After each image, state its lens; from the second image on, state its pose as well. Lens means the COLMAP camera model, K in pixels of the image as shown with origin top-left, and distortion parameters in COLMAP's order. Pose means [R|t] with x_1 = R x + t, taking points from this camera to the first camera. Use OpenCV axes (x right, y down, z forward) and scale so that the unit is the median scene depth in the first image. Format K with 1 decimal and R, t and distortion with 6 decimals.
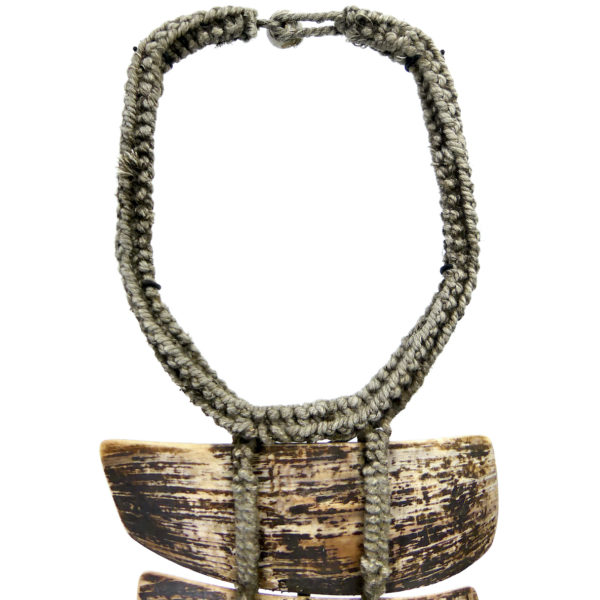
lens RADIAL K [[545.7, 0, 301.1], [0, 545.7, 281.1], [0, 0, 1]] dist [-0.015372, 0.003822]
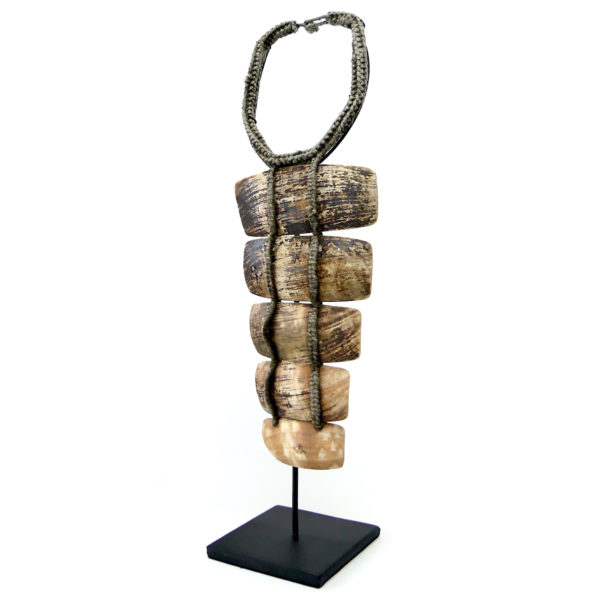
lens RADIAL K [[652.4, 0, 300.1], [0, 652.4, 254.6], [0, 0, 1]] dist [-0.003026, -0.004737]
pose [[0.846848, -0.031637, -0.530894, 1.641939], [-0.093019, 0.974032, -0.206421, 1.319327], [0.523638, 0.224190, 0.821914, -1.411795]]
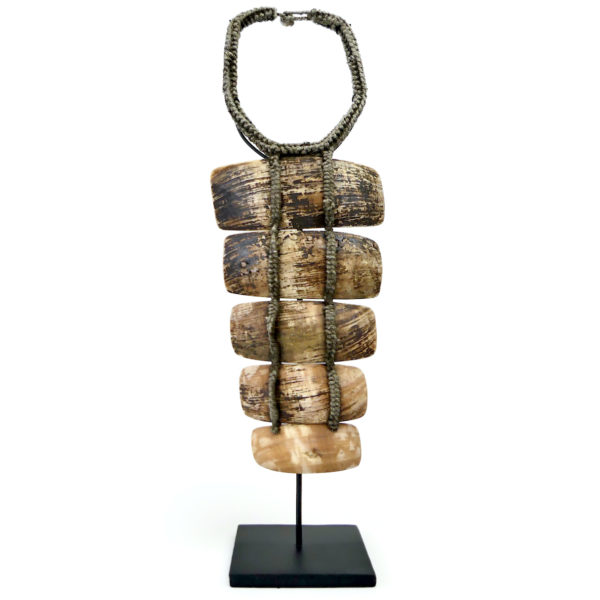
lens RADIAL K [[530.0, 0, 302.7], [0, 530.0, 307.3], [0, 0, 1]] dist [-0.018388, 0.000462]
pose [[0.999200, -0.014633, 0.037210, -0.074265], [0.021853, 0.979194, -0.201746, 1.420236], [-0.033484, 0.202398, 0.978731, -1.184582]]
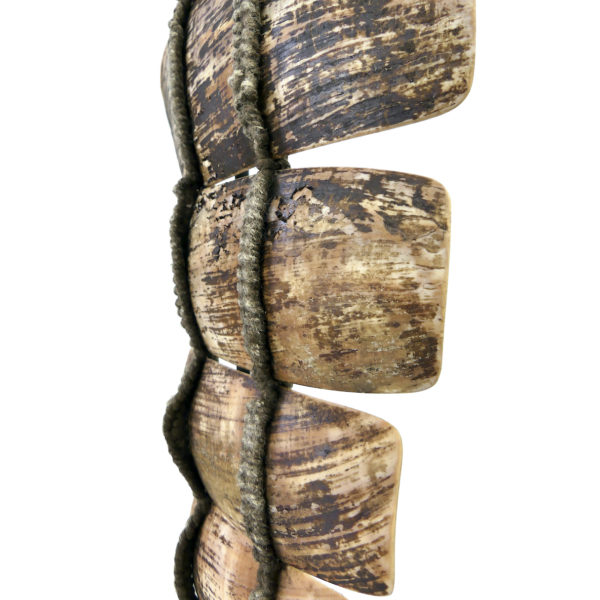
lens RADIAL K [[477.1, 0, 290.2], [0, 477.1, 294.8], [0, 0, 1]] dist [-0.028191, -0.001224]
pose [[0.629333, 0.037527, -0.776229, 0.688752], [-0.134123, 0.989090, -0.060923, 0.828234], [0.765474, 0.142451, 0.627500, 0.664574]]
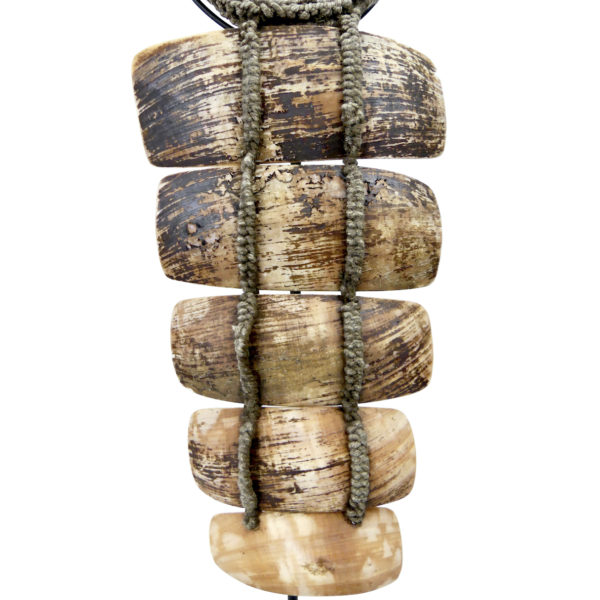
lens RADIAL K [[515.1, 0, 280.6], [0, 515.1, 308.0], [0, 0, 1]] dist [-0.026422, -0.006002]
pose [[0.999100, -0.015375, 0.039520, -0.085494], [0.021225, 0.988127, -0.152166, 1.135999], [-0.036712, 0.152868, 0.987564, -0.109734]]
